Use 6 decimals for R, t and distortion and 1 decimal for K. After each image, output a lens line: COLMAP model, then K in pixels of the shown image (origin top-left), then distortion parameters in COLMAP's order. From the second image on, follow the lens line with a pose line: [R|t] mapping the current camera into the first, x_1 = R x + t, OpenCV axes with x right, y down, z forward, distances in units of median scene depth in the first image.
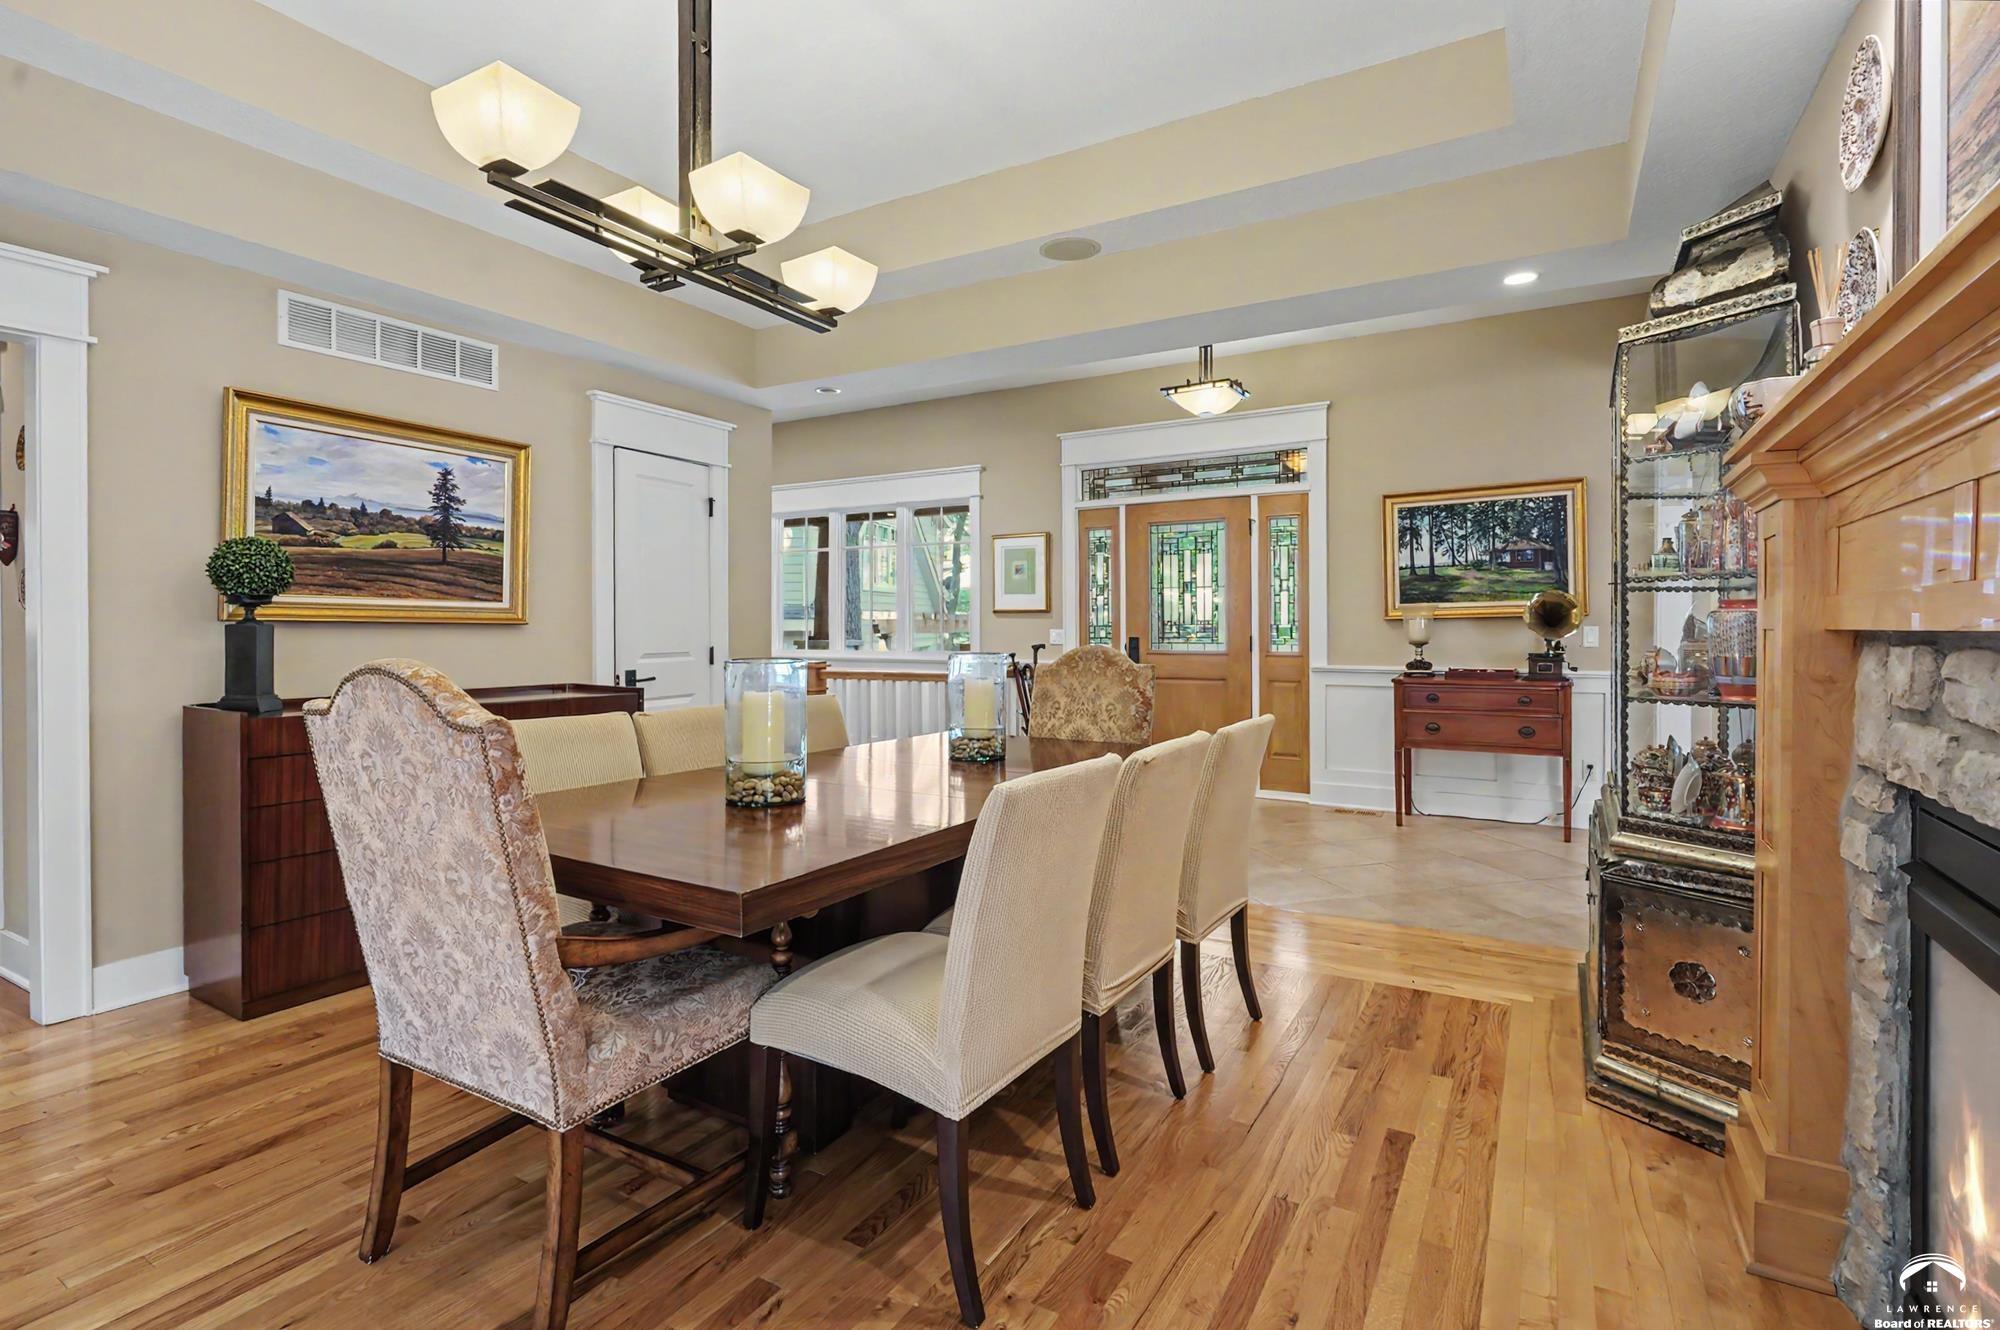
lens RADIAL K [[926.0, 0, 1025.8], [0, 926.0, 620.5], [0, 0, 1]] dist [0.000677, 0.000194]
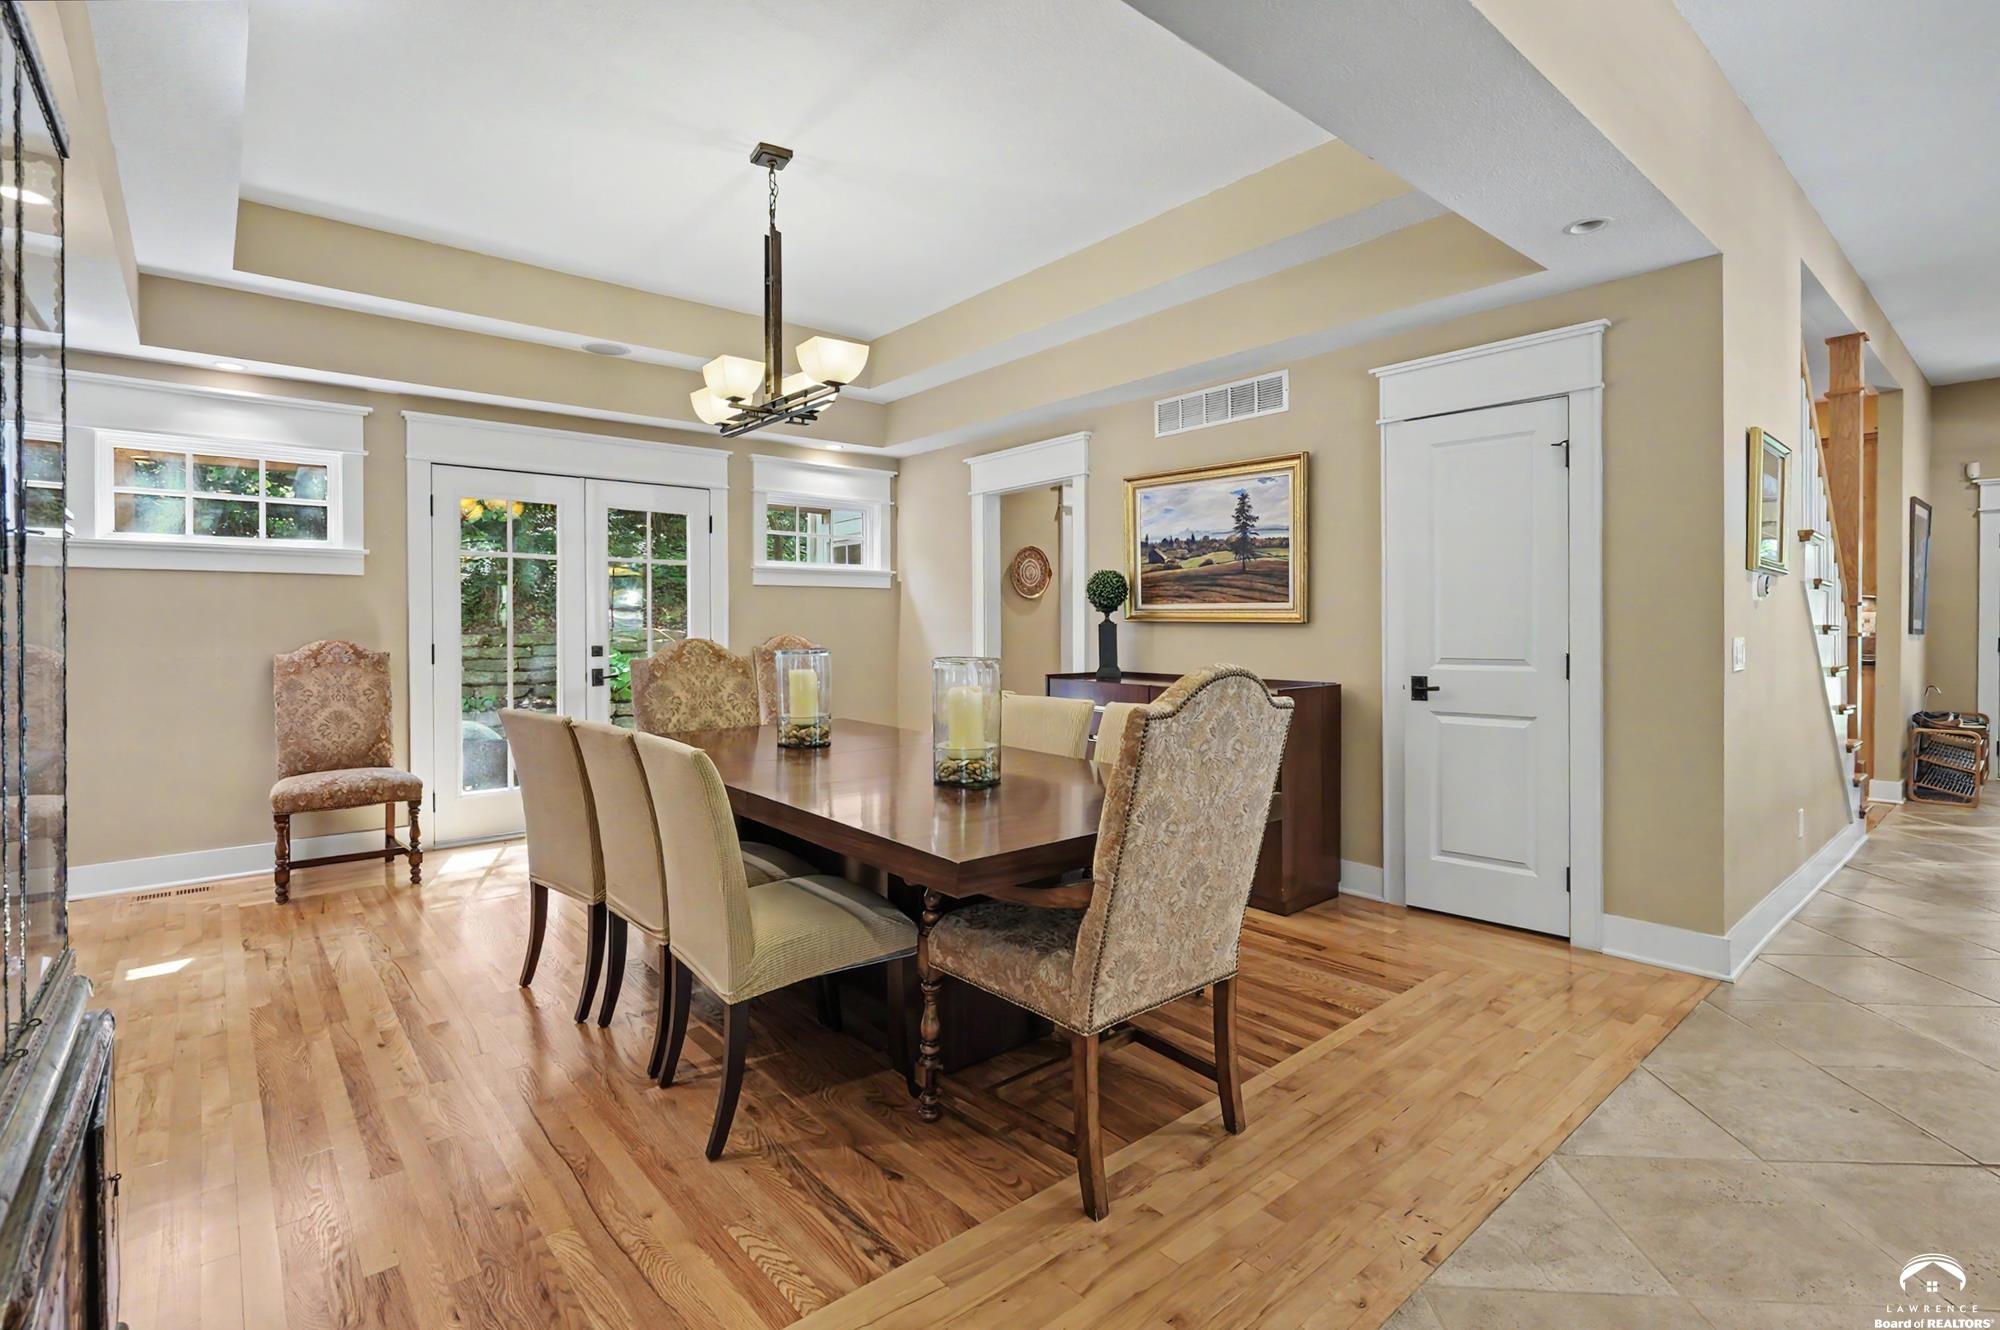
lens RADIAL K [[926.0, 0, 1000.5], [0, 926.0, 647.7], [0, 0, 1]] dist [0.000677, 0.000194]
pose [[-0.338908, 0.018140, -0.940645, 0.615623], [0.001836, 0.999825, 0.018620, 0.012971], [0.940818, 0.004583, -0.338882, 1.115260]]
